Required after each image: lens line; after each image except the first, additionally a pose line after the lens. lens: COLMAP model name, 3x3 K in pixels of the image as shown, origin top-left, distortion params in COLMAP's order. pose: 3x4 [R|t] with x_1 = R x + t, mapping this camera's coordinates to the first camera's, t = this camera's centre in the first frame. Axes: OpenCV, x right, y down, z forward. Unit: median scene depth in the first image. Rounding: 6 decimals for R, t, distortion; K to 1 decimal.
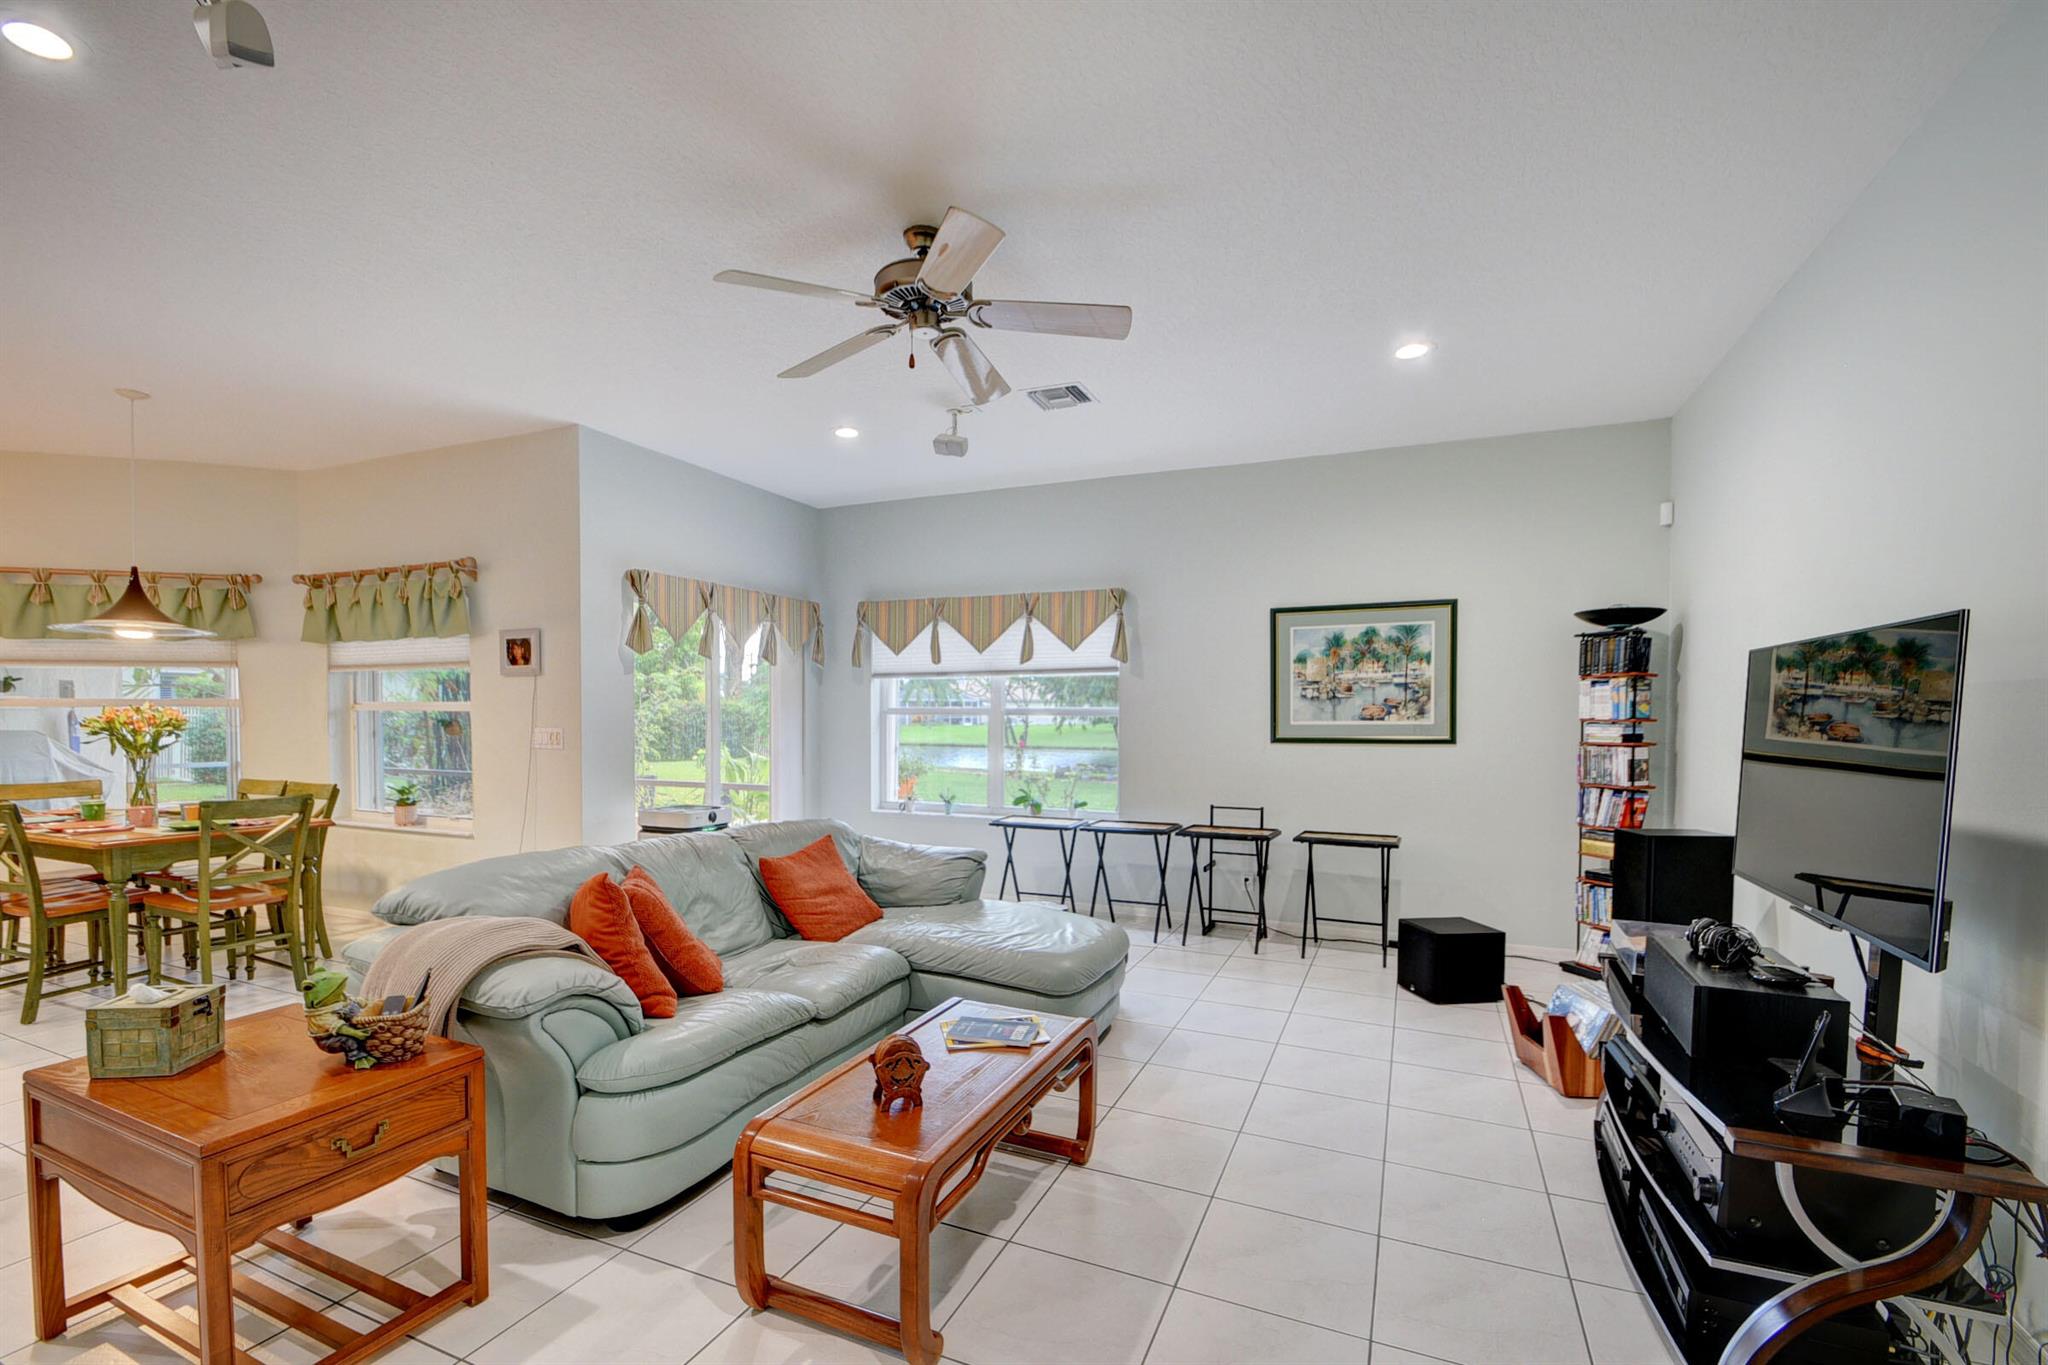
lens RADIAL K [[856.2, 0, 1051.9], [0, 856.2, 746.0], [0, 0, 1]] dist [-0.000574, -0.011734]
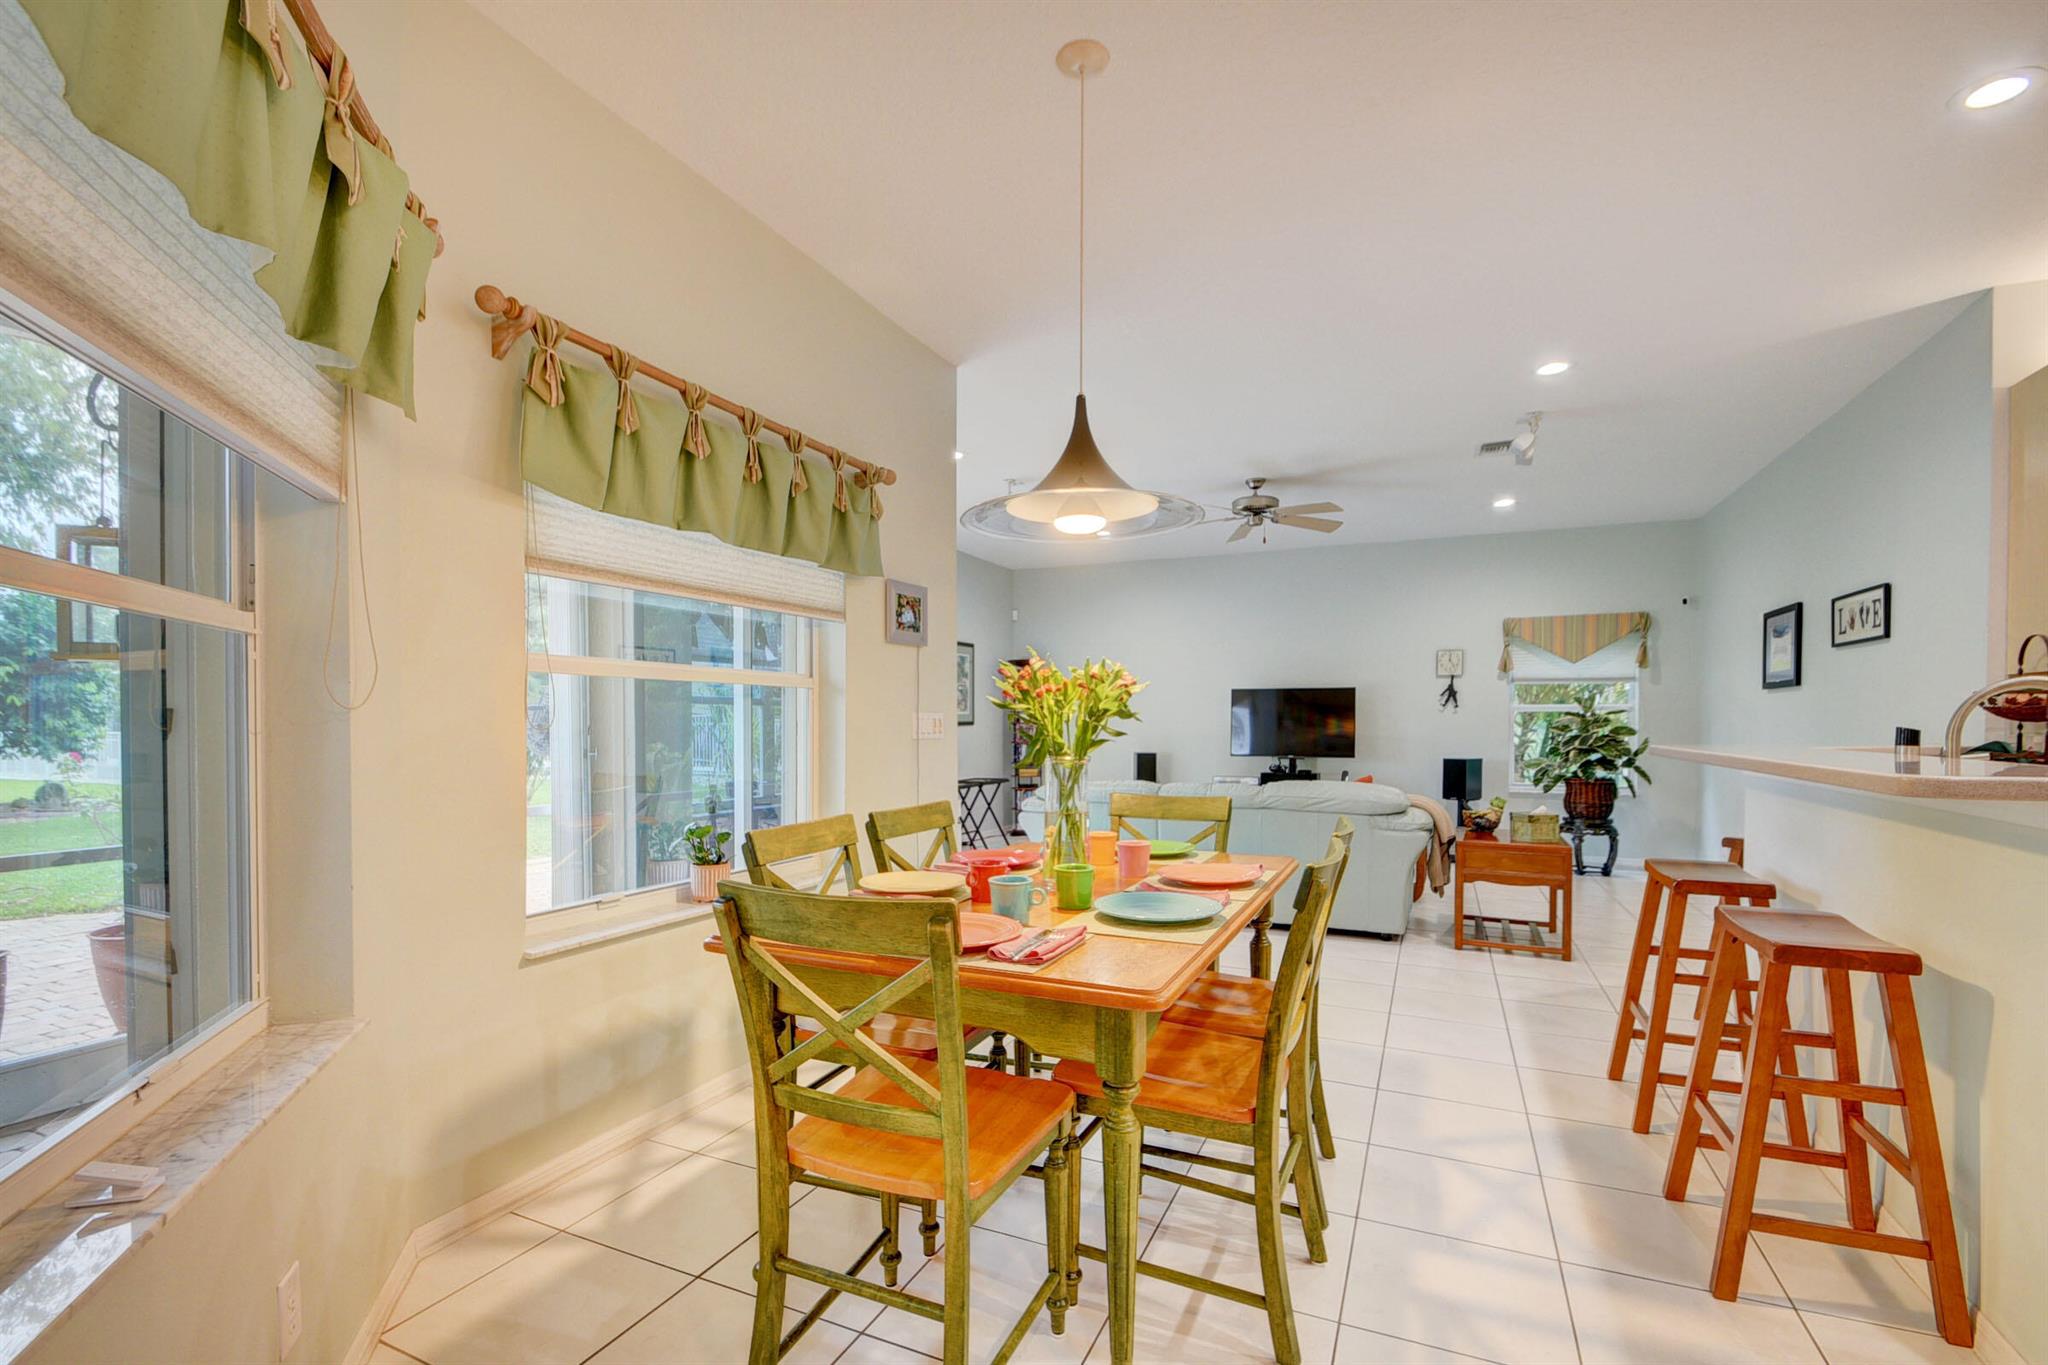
lens RADIAL K [[919.6, 0, 990.9], [0, 919.6, 737.9], [0, 0, 1]] dist [-0.000219, -0.014333]
pose [[0.036920, -0.022680, 0.999061, -1.397789], [0.032989, 0.999225, 0.021465, -0.014210], [-0.998774, 0.032165, 0.037640, 0.862248]]
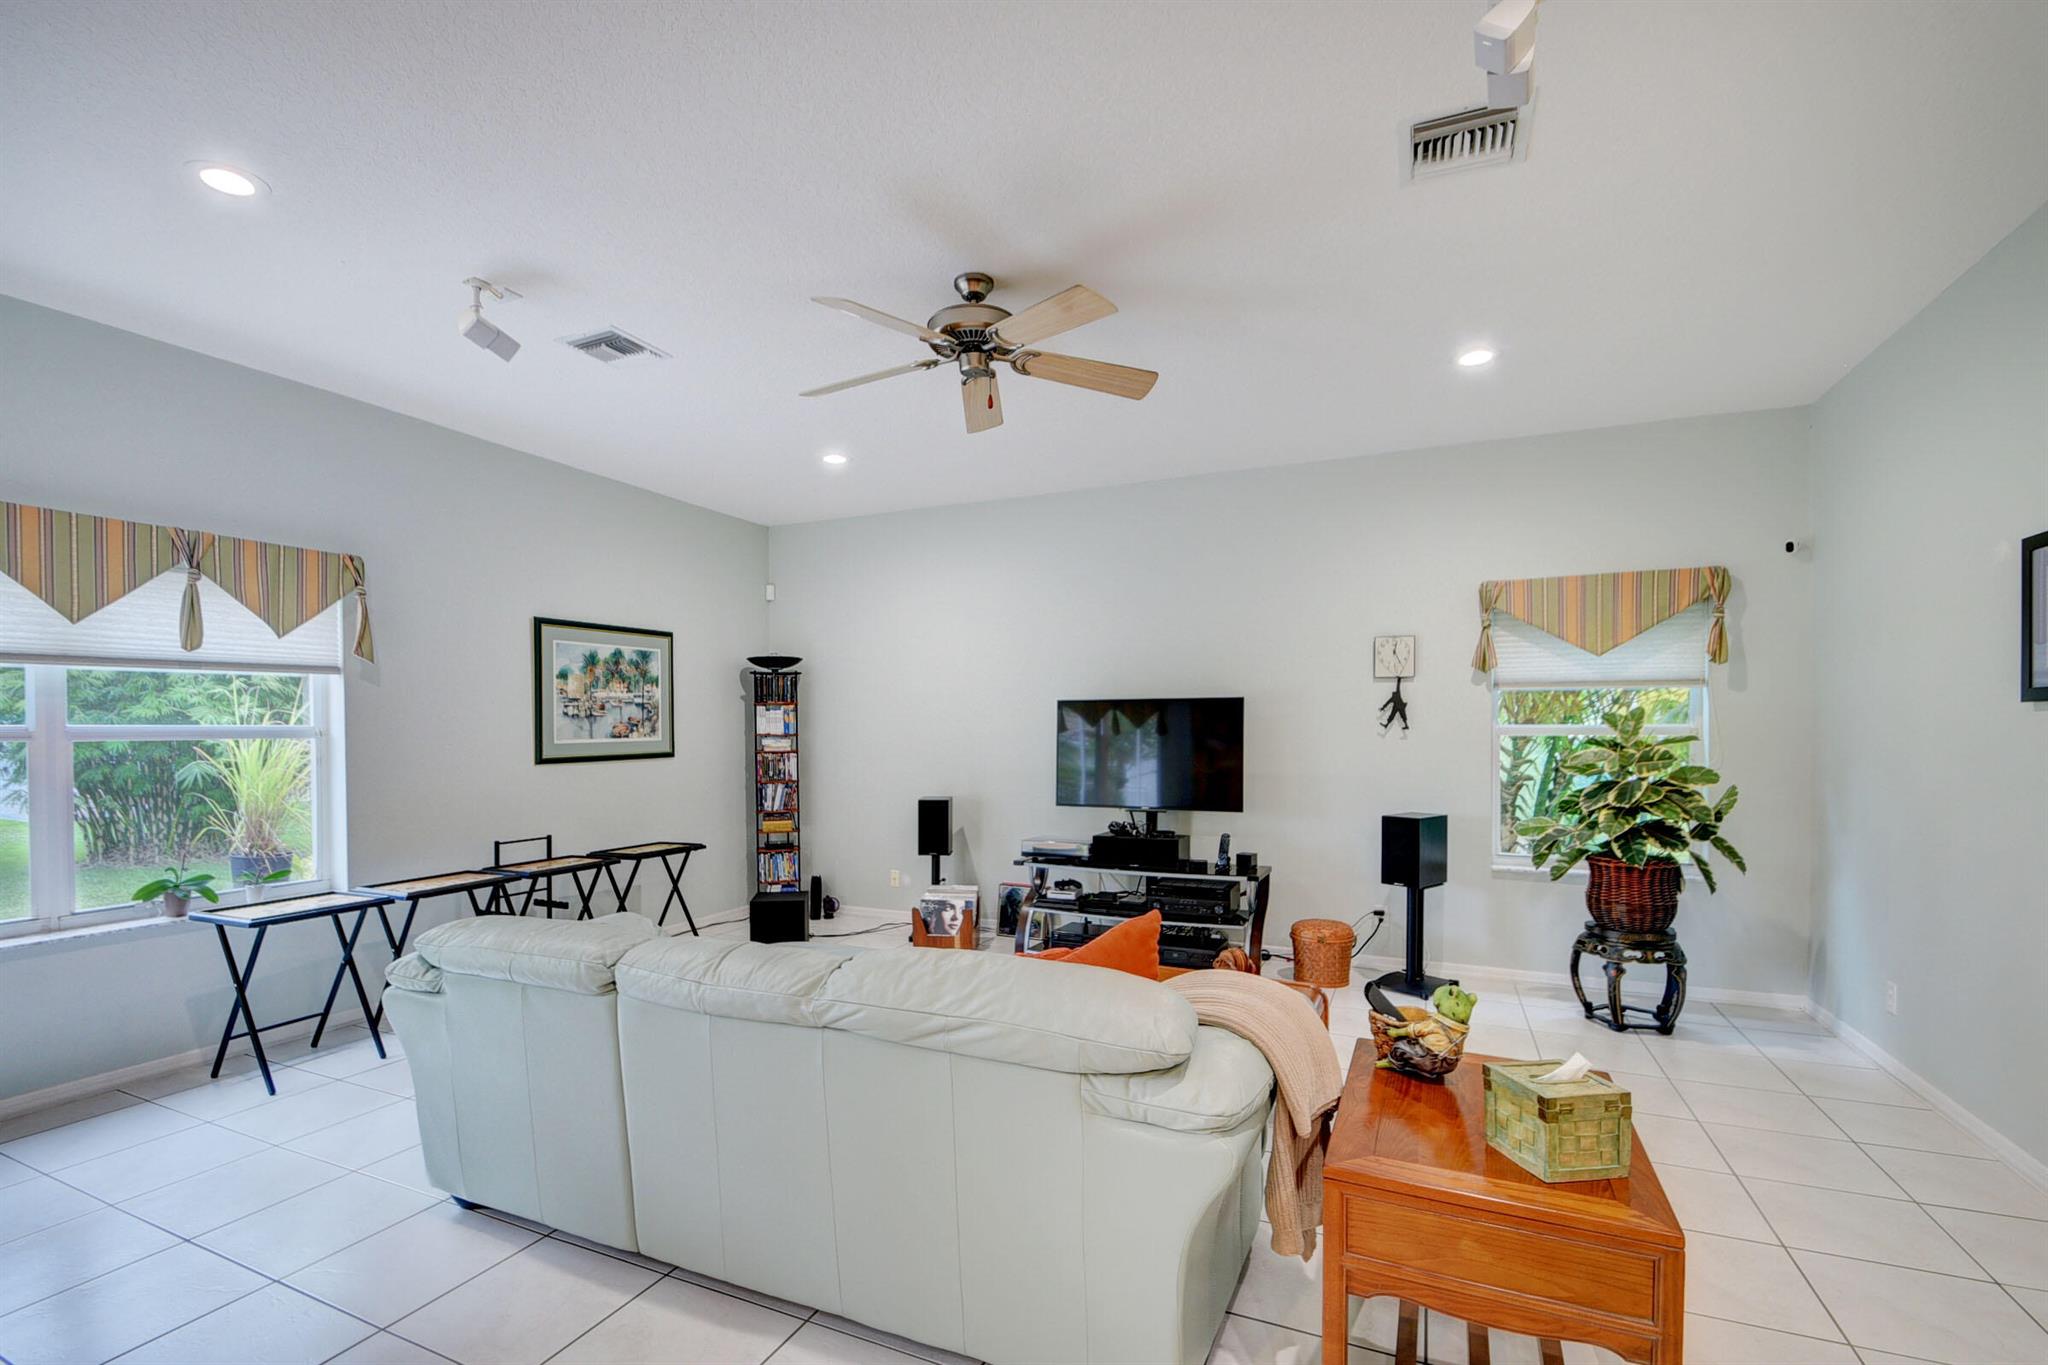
lens RADIAL K [[905.1, 0, 1001.6], [0, 905.1, 741.0], [0, 0, 1]] dist [0.004288, -0.014173]
pose [[0.024335, -0.020449, 0.999495, -0.722902], [0.038780, 0.999058, 0.019496, -0.029665], [-0.998951, 0.038286, 0.025106, 0.506196]]
